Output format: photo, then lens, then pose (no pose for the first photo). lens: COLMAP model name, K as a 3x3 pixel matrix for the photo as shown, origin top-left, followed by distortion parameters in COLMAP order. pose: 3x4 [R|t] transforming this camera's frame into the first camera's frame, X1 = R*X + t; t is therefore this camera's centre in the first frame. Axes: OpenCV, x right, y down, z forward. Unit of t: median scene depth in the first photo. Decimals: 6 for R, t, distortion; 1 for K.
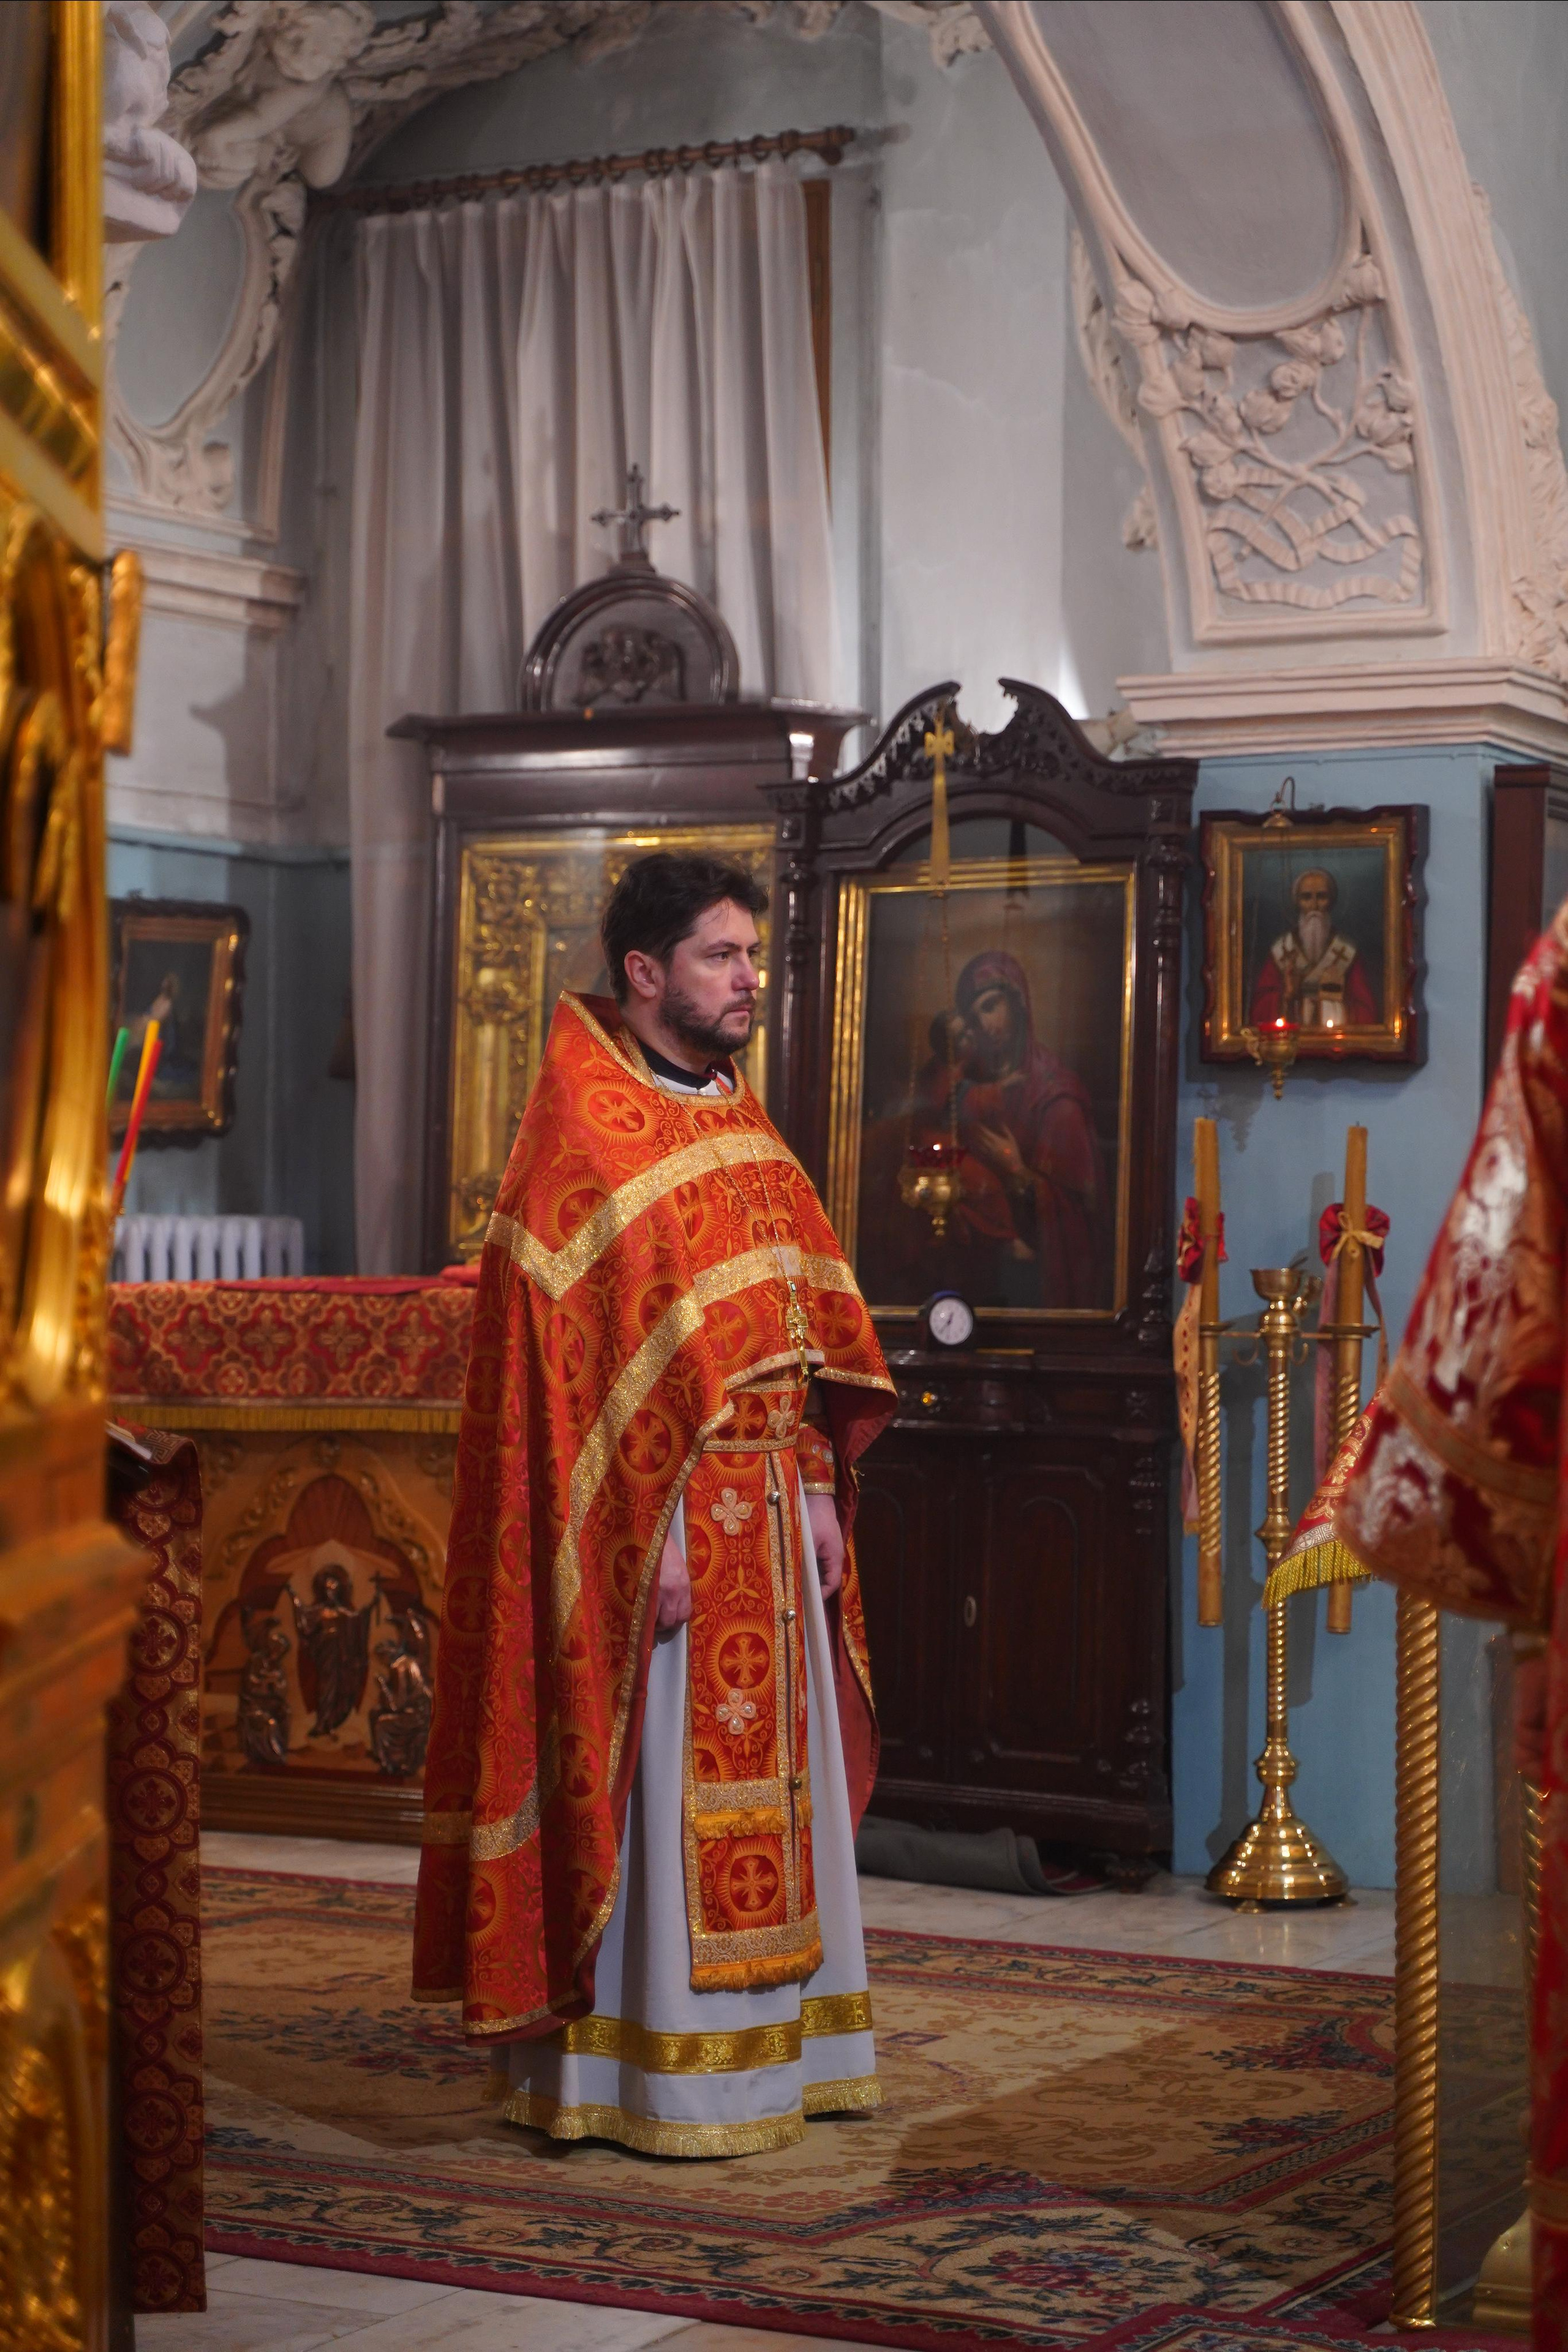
lens RADIAL K [[4612.9, 0, 784.0], [0, 4612.9, 1176.0], [0, 0, 1]] dist [0.003643, 0.112158]
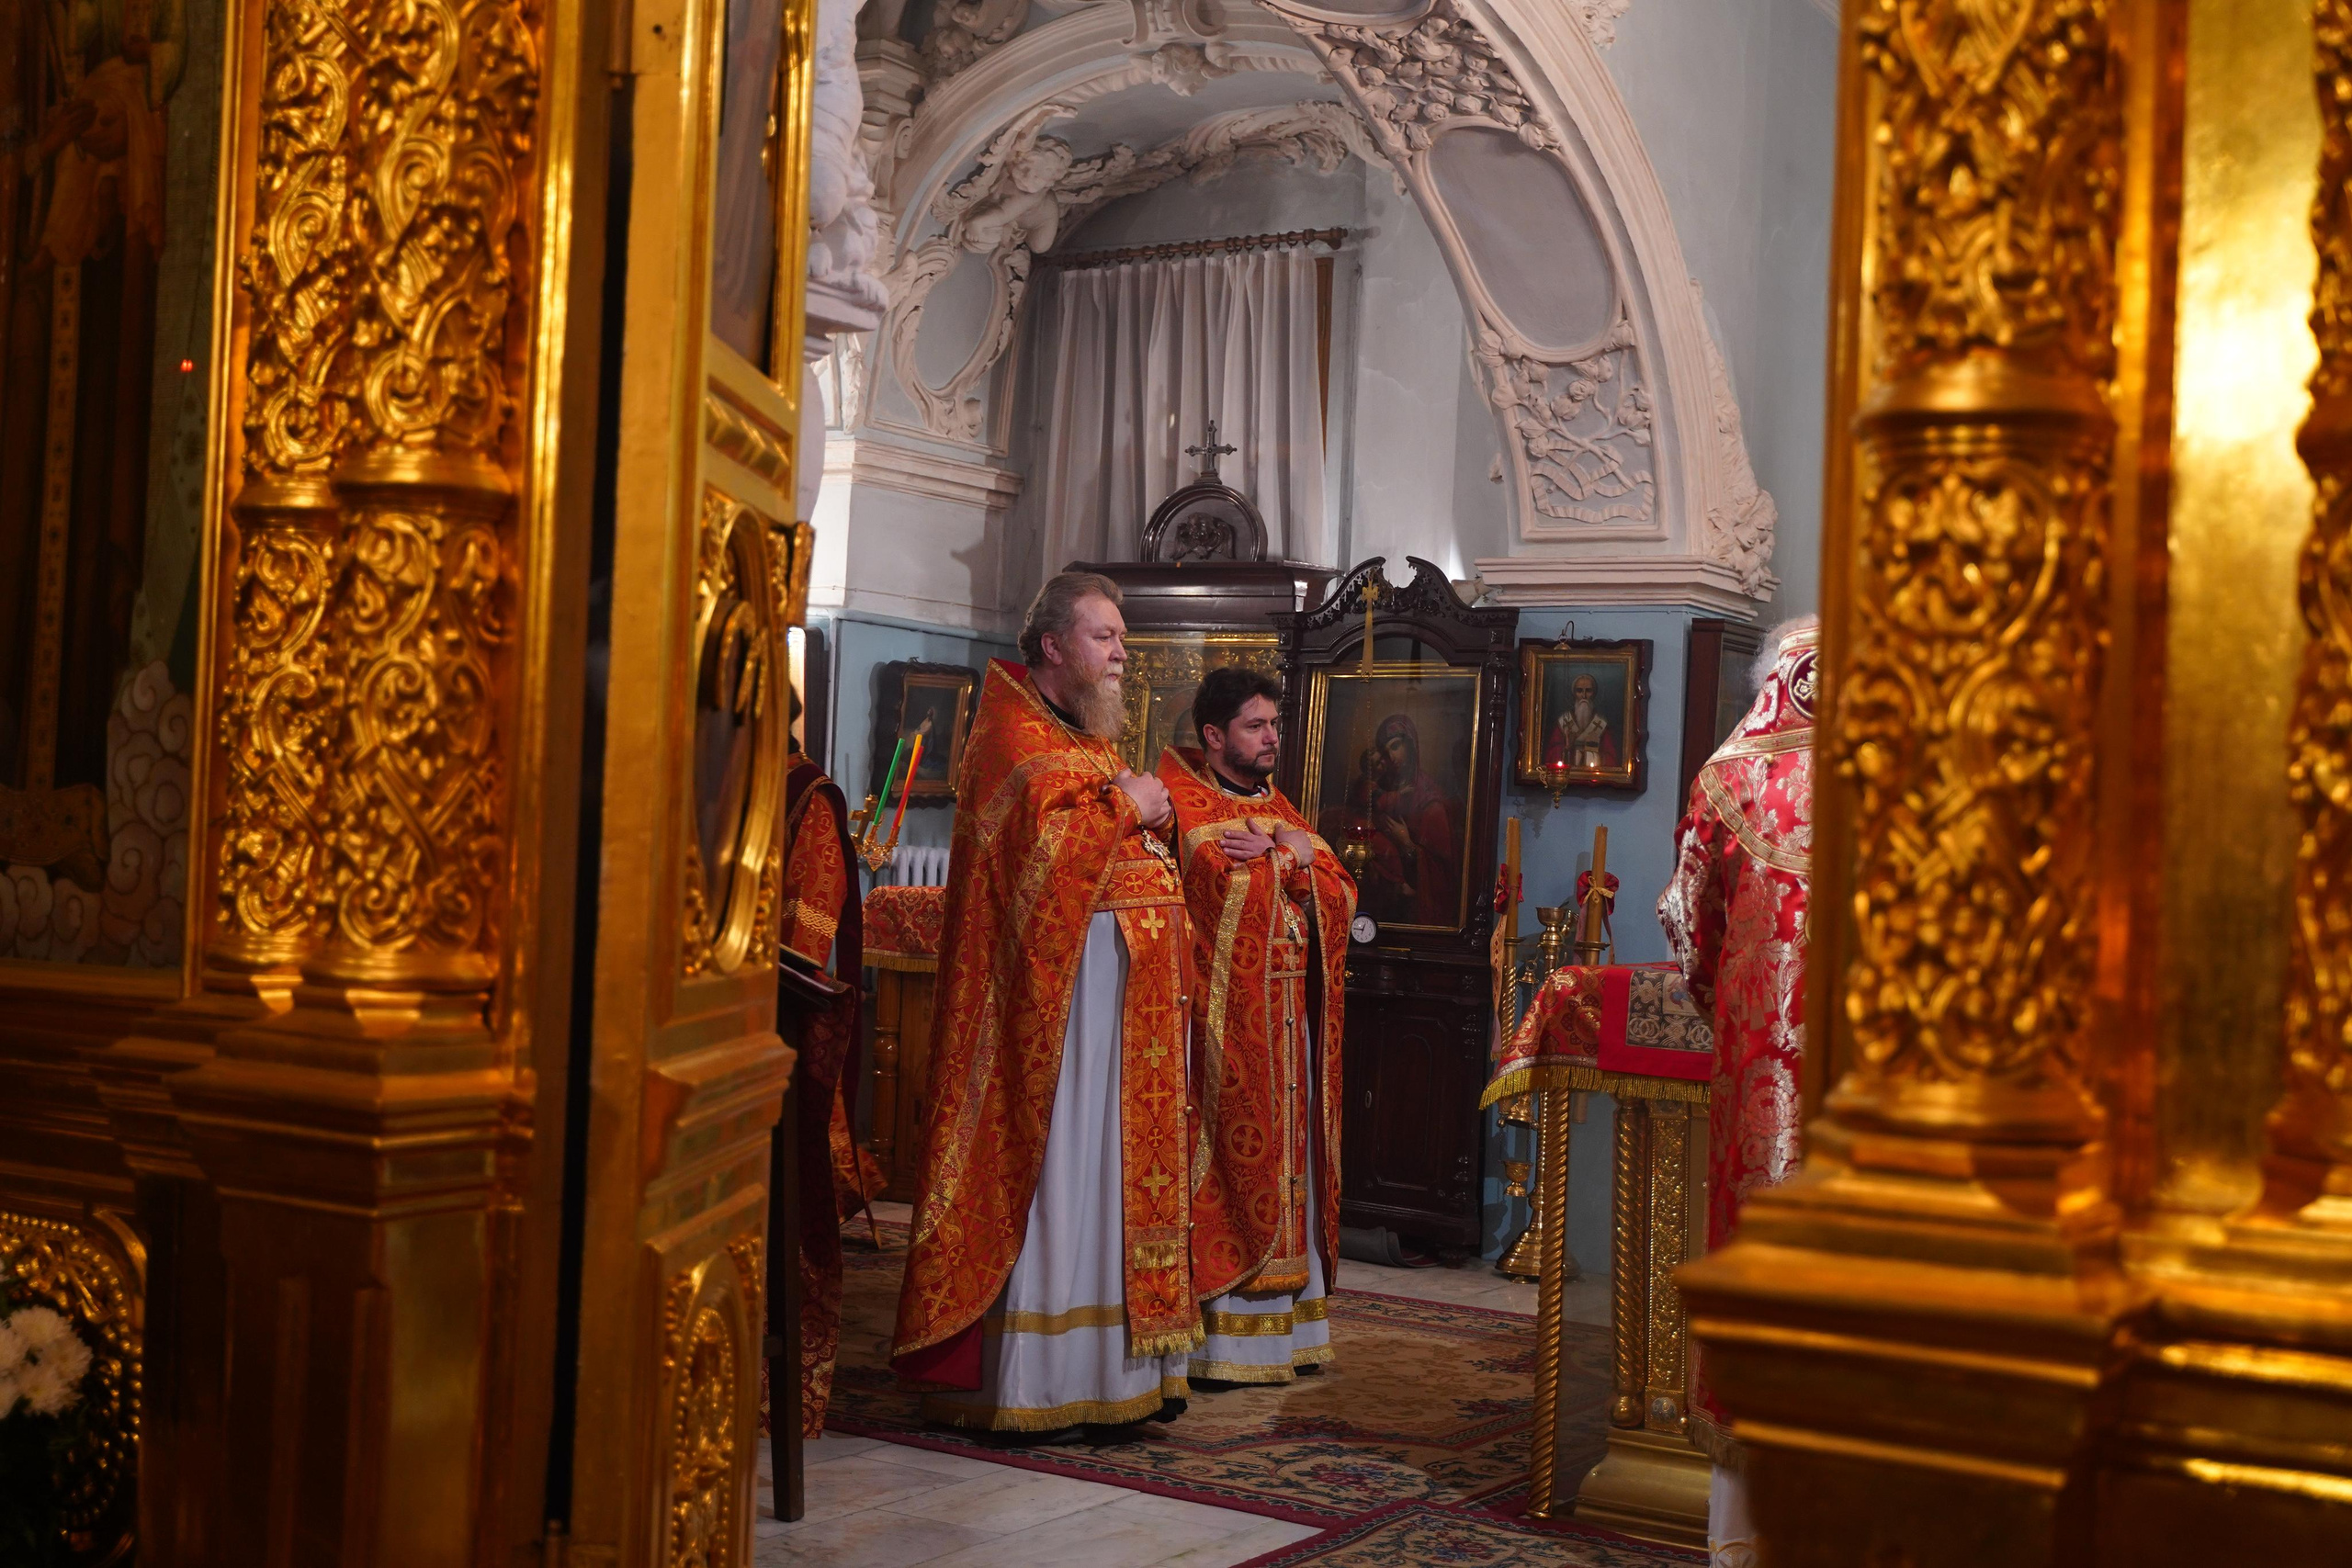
lens RADIAL K [[2833.5, 0, 1180.2], [0, 2833.5, 774.9], [0, 0, 1]] dist [0.015885, -0.011207]
pose [[0.997068, 0.039499, -0.065537, 0.035755], [-0.040546, 0.999069, -0.014727, -0.007876], [0.064894, 0.017341, 0.997741, -0.058435]]
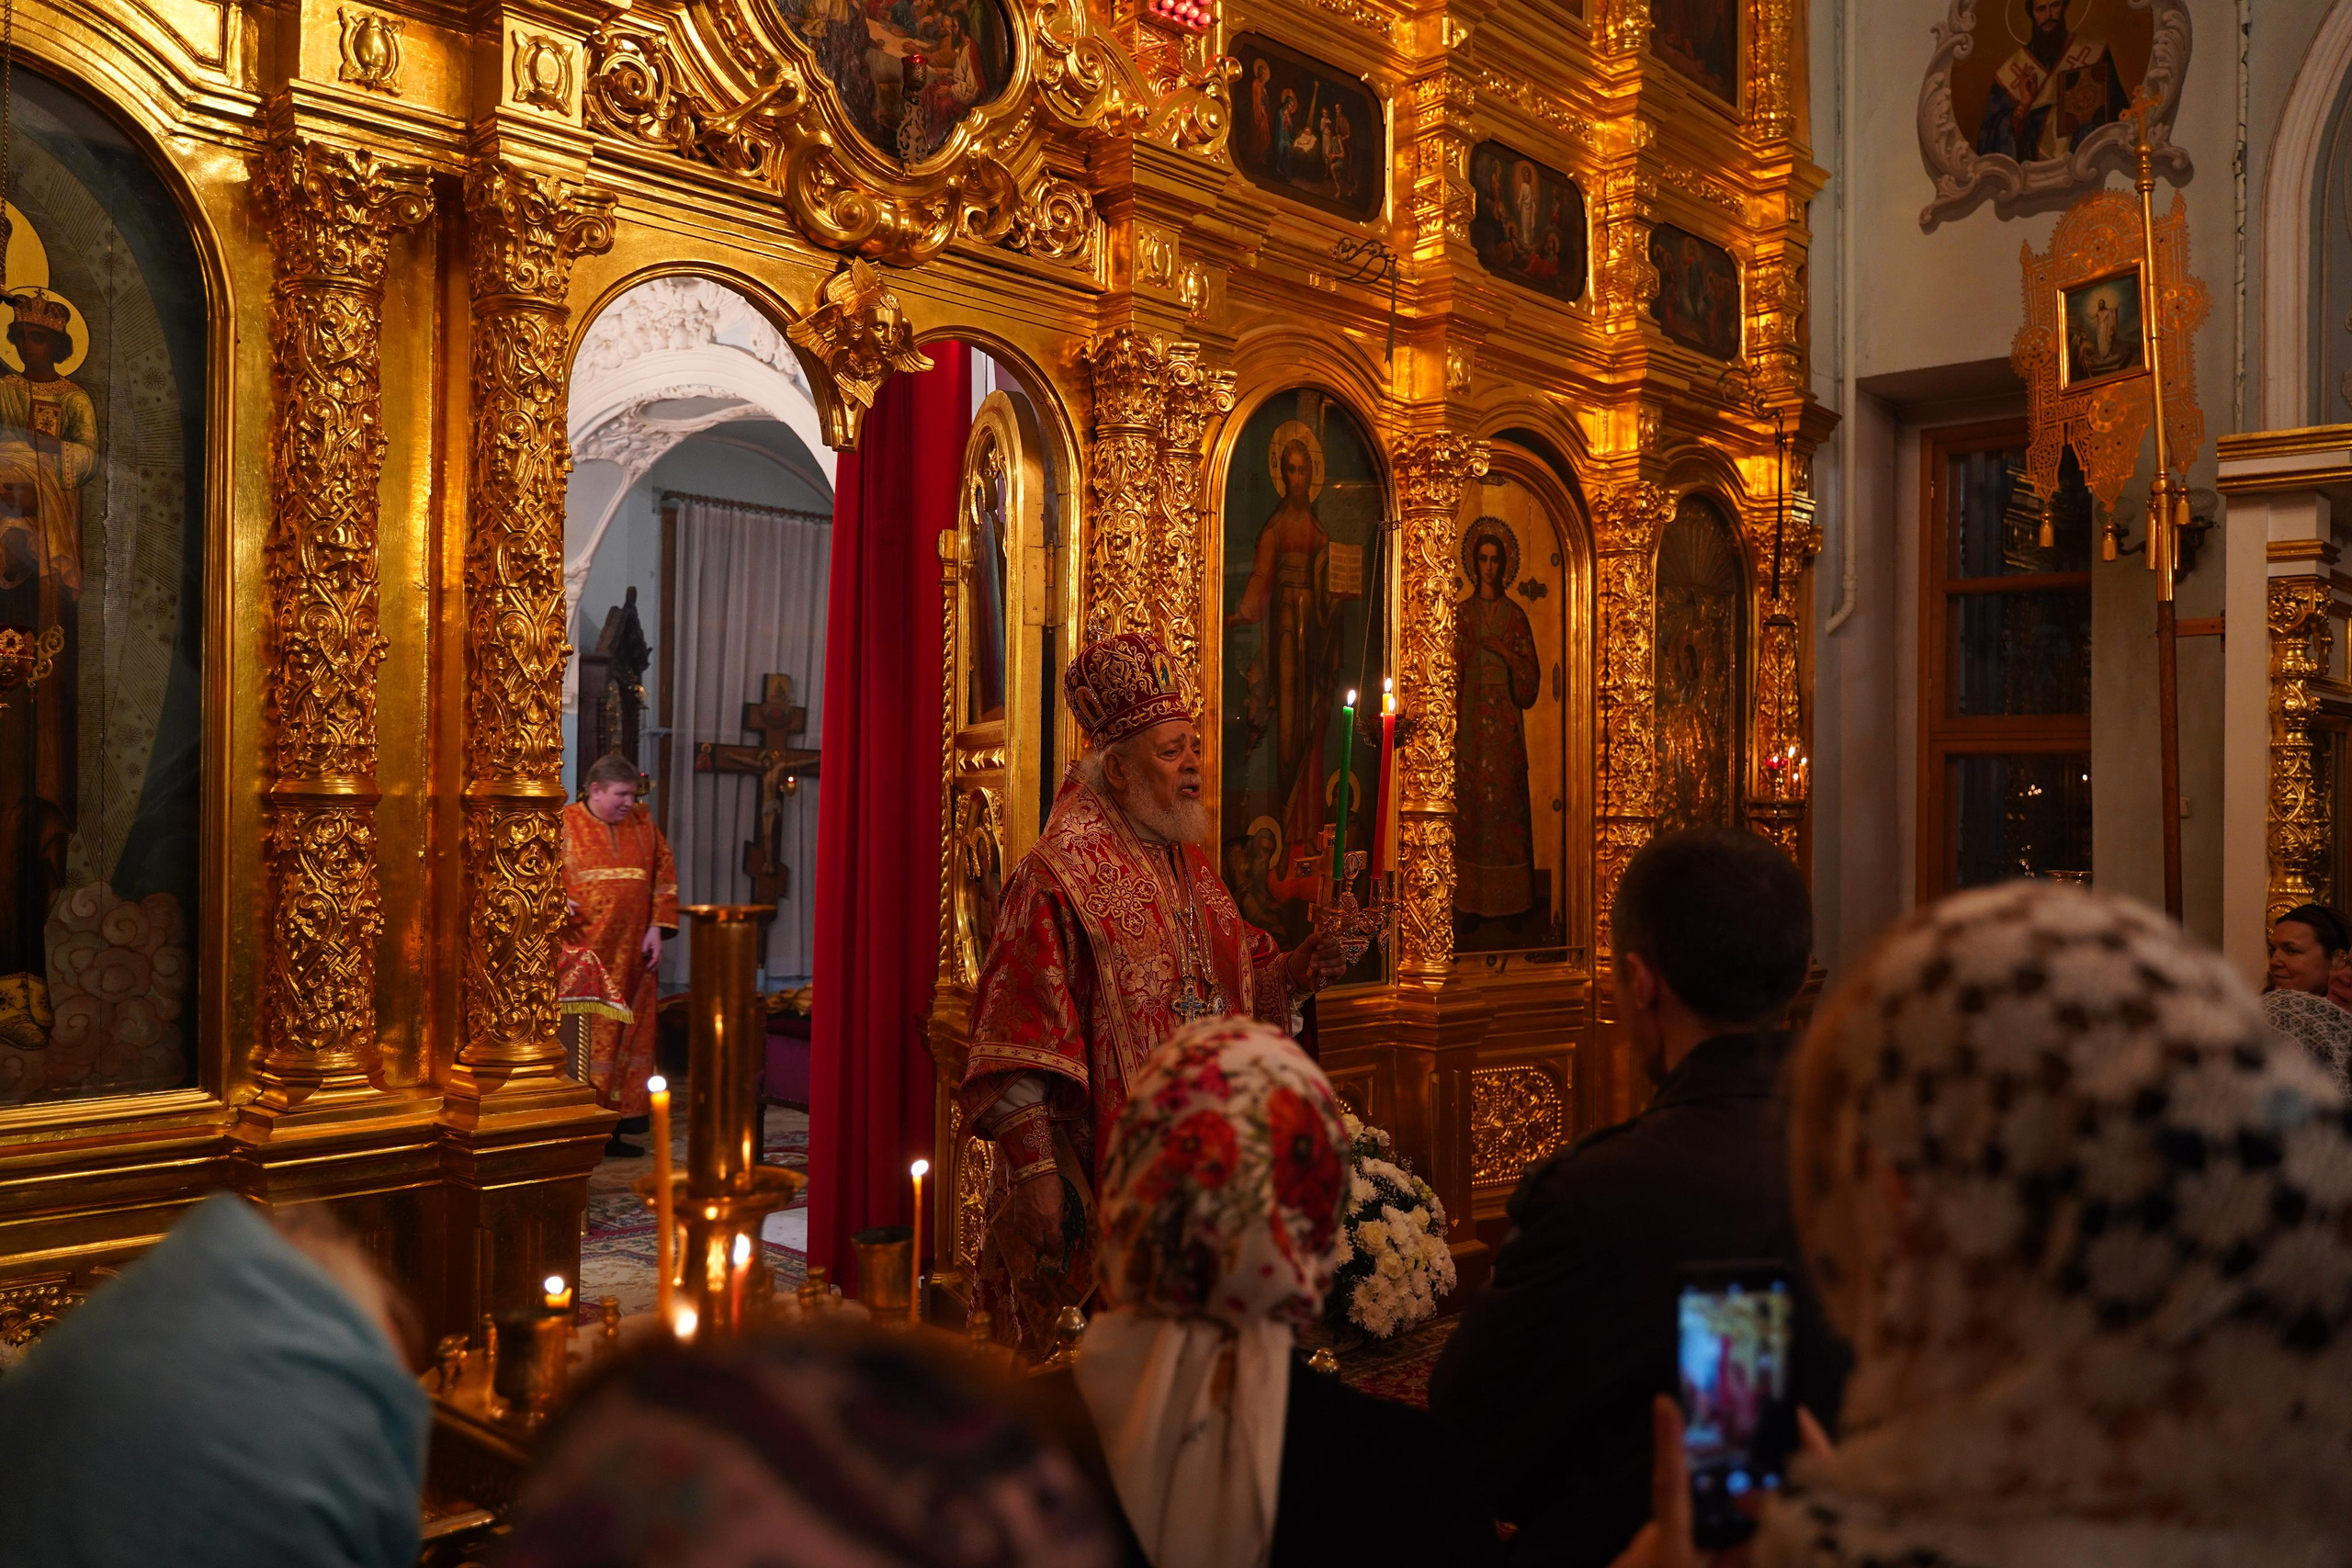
lens RADIAL K [[1908.1, 0, 1162.5], [0, 1908.1, 779.3], [0, 0, 1]] dist [-0.009478, 0.014595]
pose [[0.281662, 0.017326, 0.959357, -0.499242], [-0.018370, 0.999751, -0.012662, -0.047919], [-0.959338, -0.014057, 0.281910, 0.023394]]
